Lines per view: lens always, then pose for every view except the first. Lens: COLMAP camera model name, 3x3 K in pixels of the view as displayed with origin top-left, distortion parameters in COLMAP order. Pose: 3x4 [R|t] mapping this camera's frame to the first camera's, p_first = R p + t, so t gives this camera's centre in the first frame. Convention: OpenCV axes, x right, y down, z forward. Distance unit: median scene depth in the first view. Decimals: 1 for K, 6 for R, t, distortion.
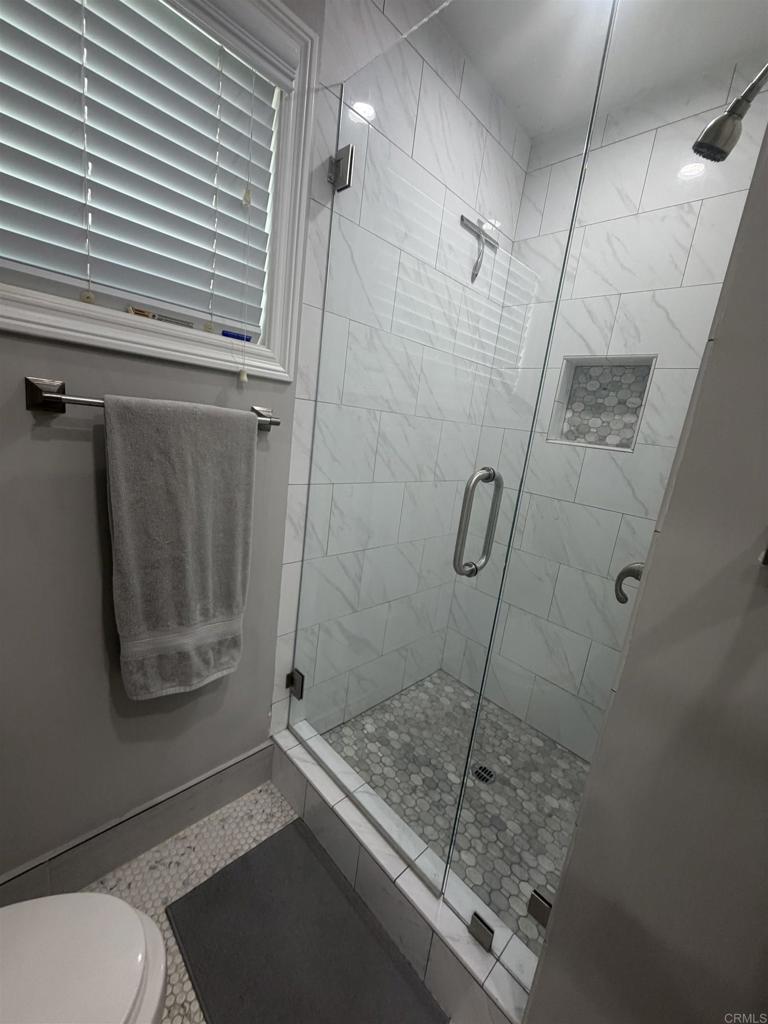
lens RADIAL K [[408.7, 0, 380.8], [0, 408.7, 511.4], [0, 0, 1]] dist [0.003350, 0.000355]
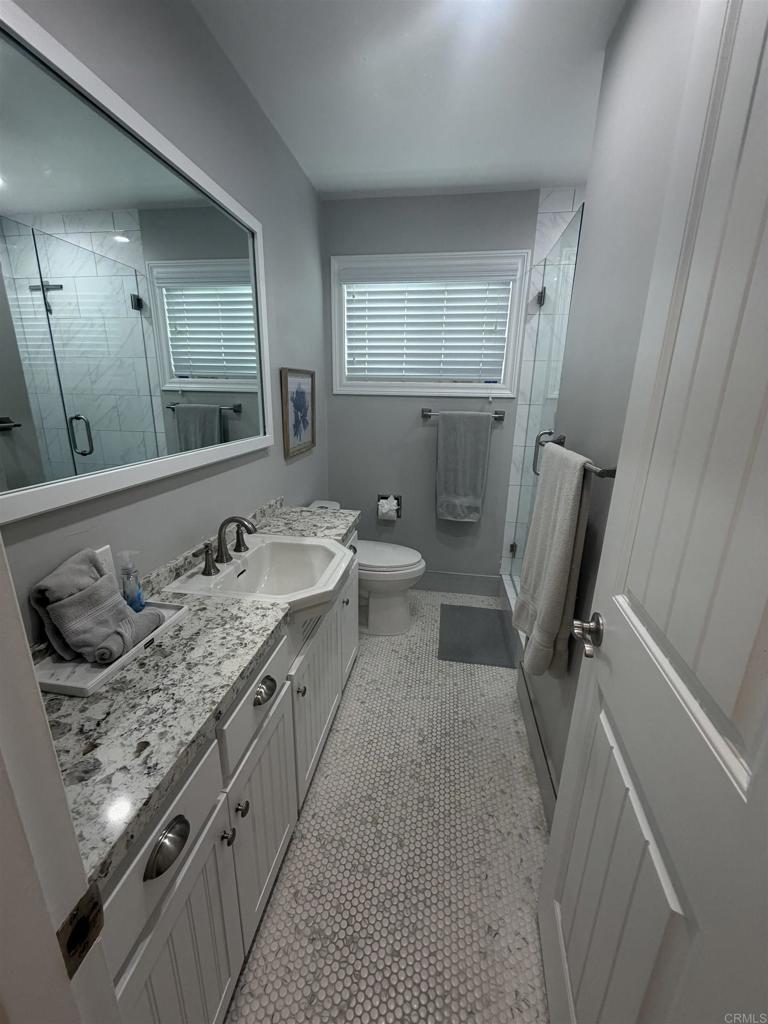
lens RADIAL K [[408.7, 0, 383.6], [0, 408.7, 512.2], [0, 0, 1]] dist [0.003350, 0.000355]
pose [[0.600402, 0.105911, -0.792654, 1.290939], [-0.117787, 0.992093, 0.043341, 0.312431], [0.790976, 0.067342, 0.608129, -0.942570]]
